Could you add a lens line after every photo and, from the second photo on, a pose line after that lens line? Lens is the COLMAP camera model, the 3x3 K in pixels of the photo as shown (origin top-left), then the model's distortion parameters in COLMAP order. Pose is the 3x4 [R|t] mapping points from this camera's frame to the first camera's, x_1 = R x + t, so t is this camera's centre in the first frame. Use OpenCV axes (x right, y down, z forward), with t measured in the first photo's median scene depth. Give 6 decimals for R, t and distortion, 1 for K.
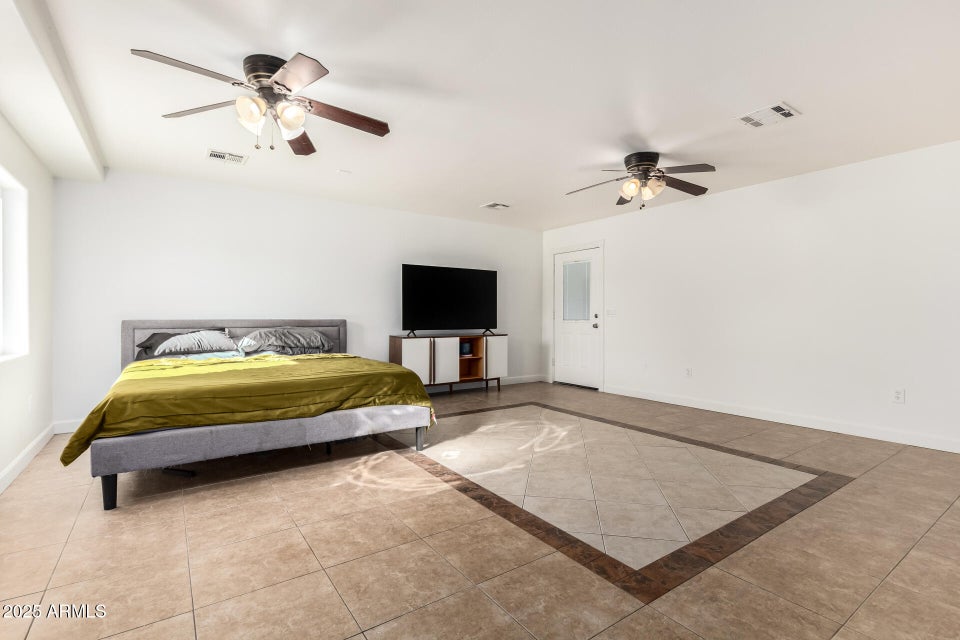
lens RADIAL K [[448.0, 0, 483.2], [0, 448.0, 318.7], [0, 0, 1]] dist [0.017315, -0.009035]
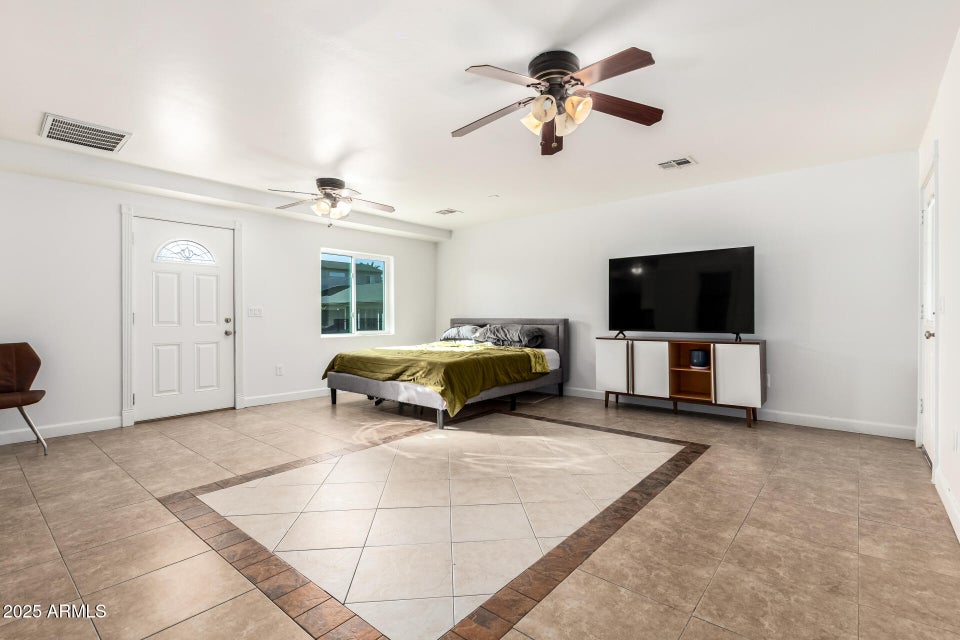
lens RADIAL K [[448.0, 0, 483.2], [0, 448.0, 318.7], [0, 0, 1]] dist [0.017315, -0.009035]
pose [[0.256853, 0.001097, -0.966450, 0.957018], [-0.002413, 0.999997, 0.000493, 0.002429], [0.966447, 0.002206, 0.256855, 0.747822]]
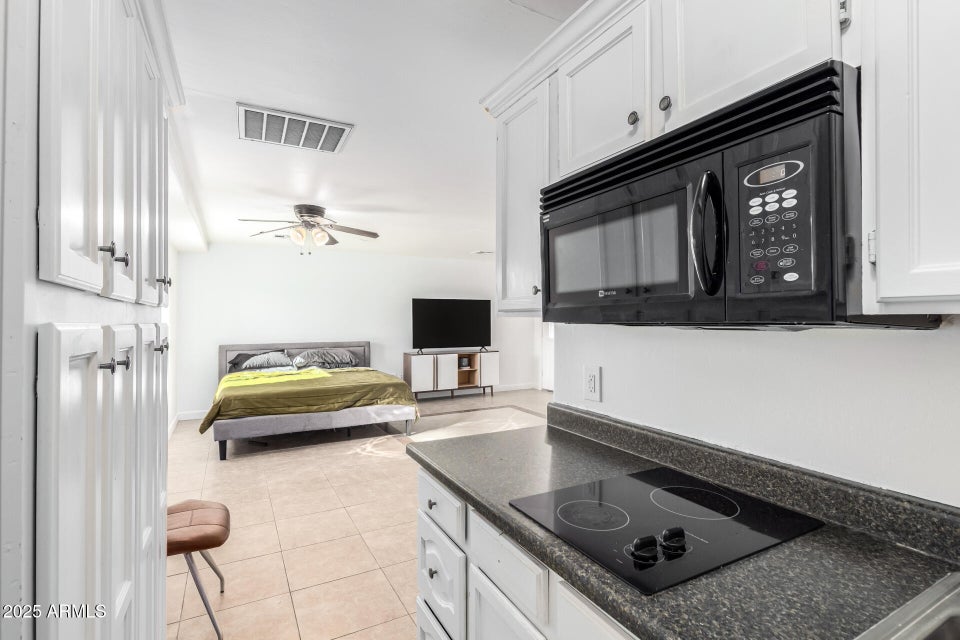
lens RADIAL K [[448.0, 0, 483.2], [0, 448.0, 318.7], [0, 0, 1]] dist [0.017315, -0.009035]
pose [[0.994433, -0.004550, -0.105269, 0.240415], [0.003501, 0.999942, -0.010146, -0.071097], [0.105309, 0.009720, 0.994392, -0.416455]]
